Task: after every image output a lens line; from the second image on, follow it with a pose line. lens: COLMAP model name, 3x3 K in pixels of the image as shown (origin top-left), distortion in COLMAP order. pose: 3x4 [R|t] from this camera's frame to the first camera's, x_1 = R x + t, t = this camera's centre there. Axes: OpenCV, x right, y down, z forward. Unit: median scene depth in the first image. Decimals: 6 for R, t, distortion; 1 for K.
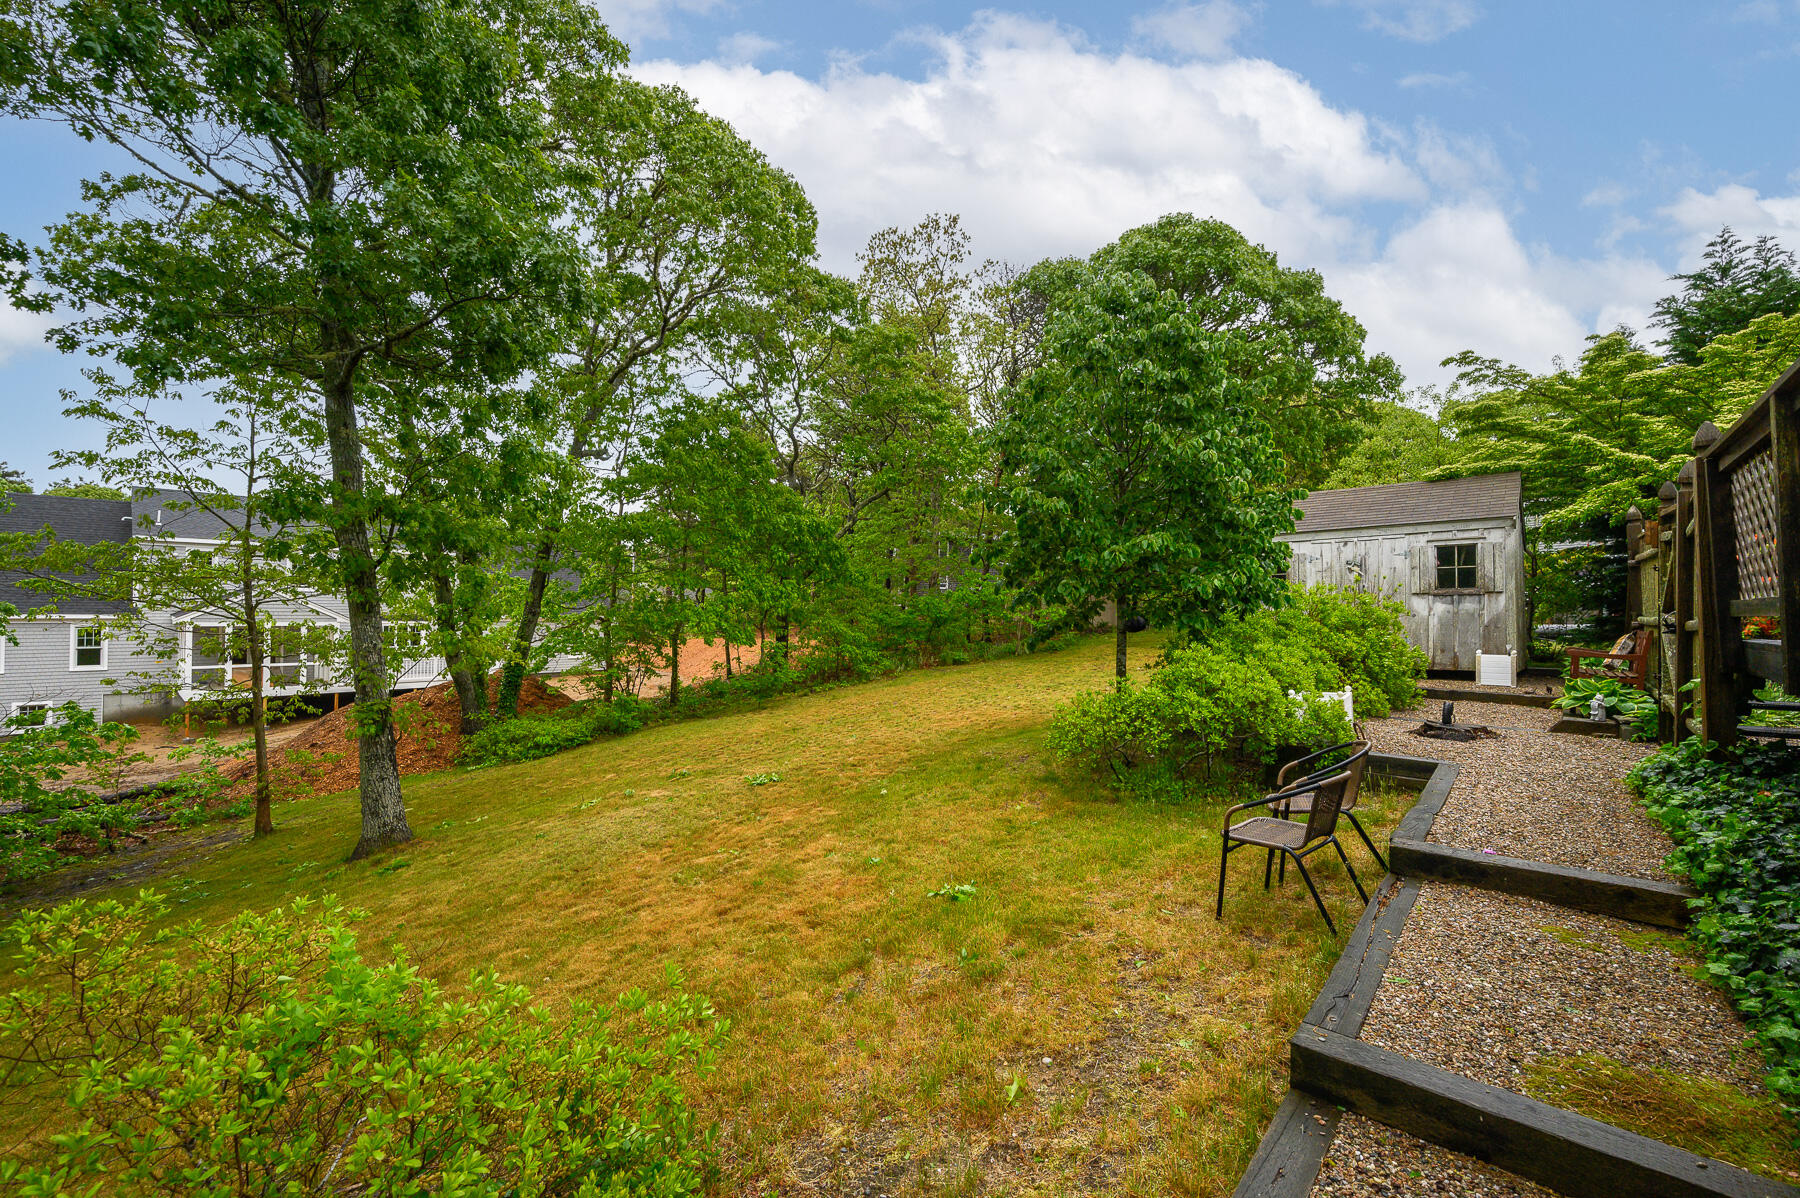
lens RADIAL K [[754.1, 0, 898.1], [0, 754.1, 593.4], [0, 0, 1]] dist [-0.001899, -0.000454]
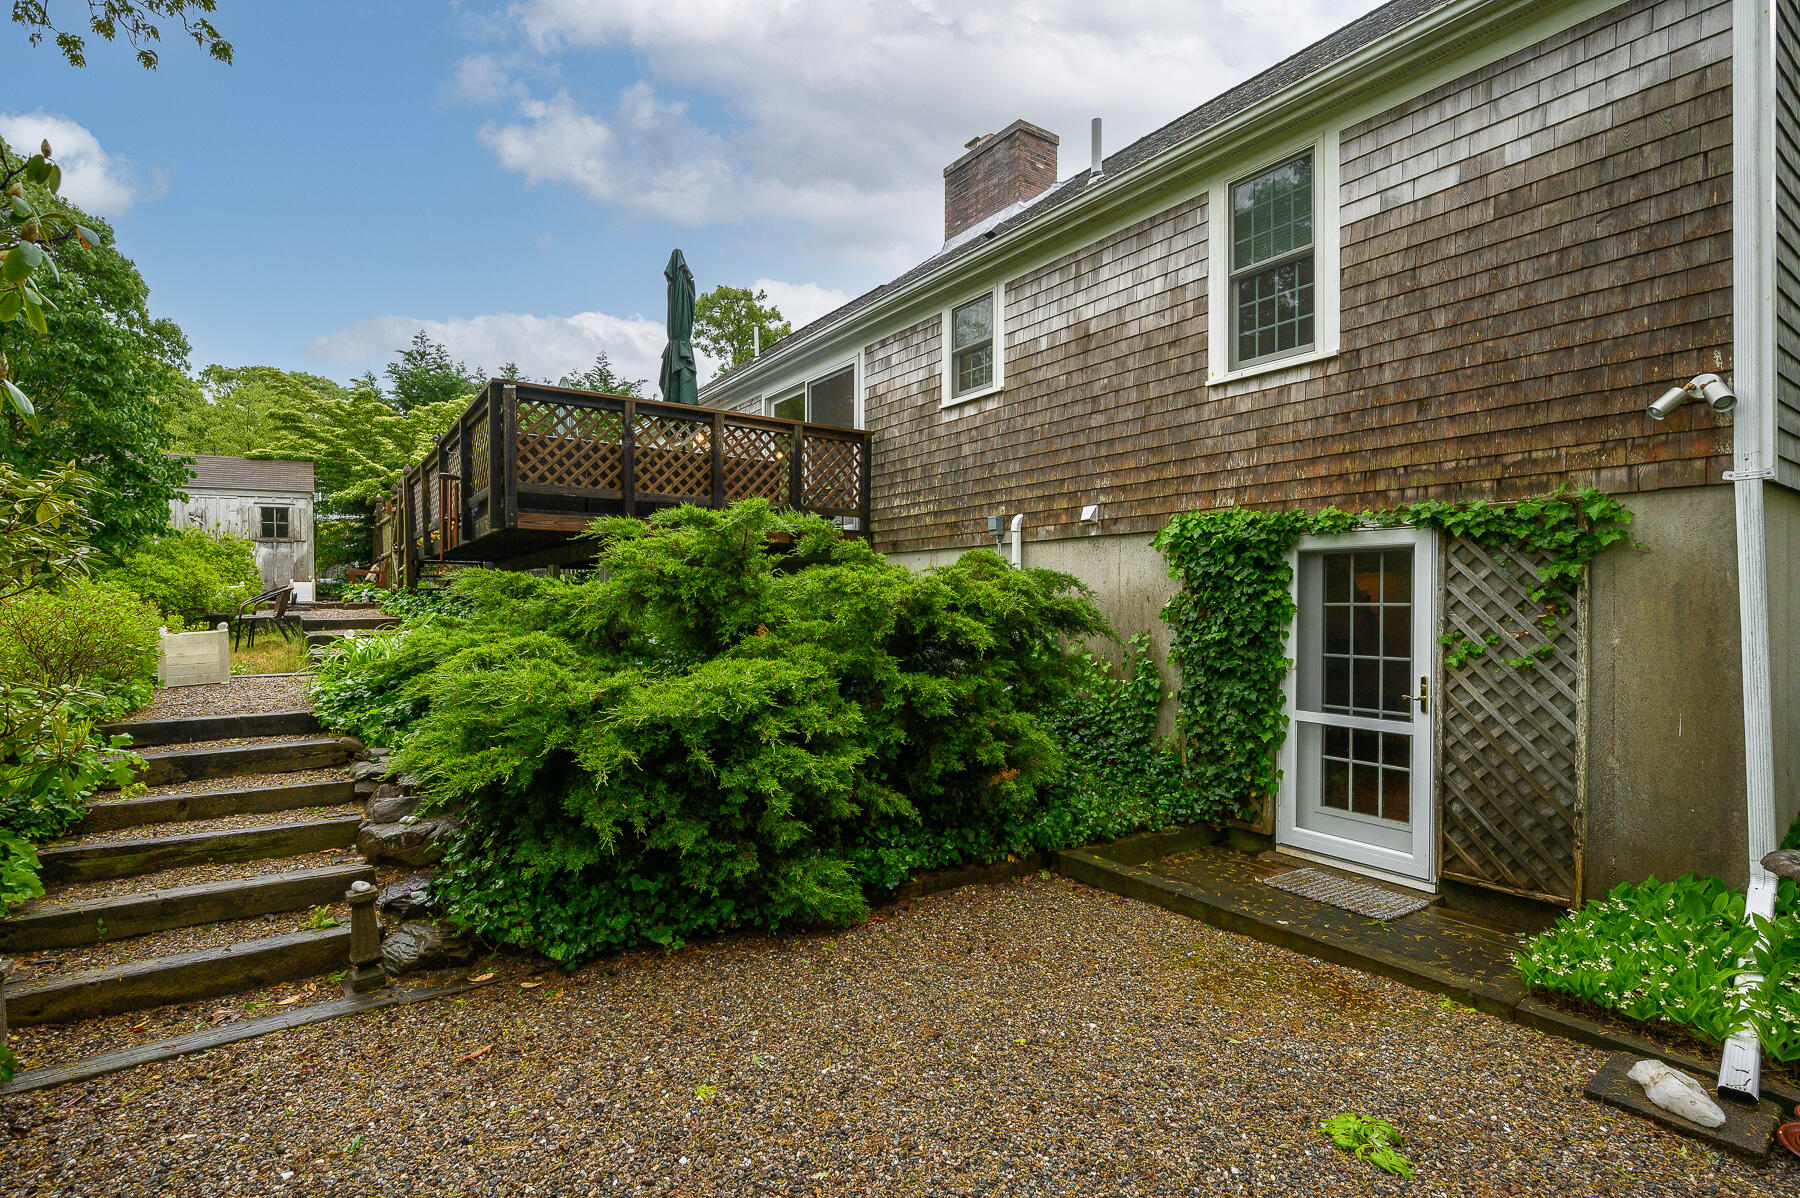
lens RADIAL K [[885.7, 0, 900.7], [0, 885.7, 611.5], [0, 0, 1]] dist [0.008122, 0.000235]
pose [[0.252568, -0.021988, 0.967329, -0.600225], [-0.015389, 0.999524, 0.026738, 0.070067], [-0.967457, -0.021639, 0.252109, -0.585139]]
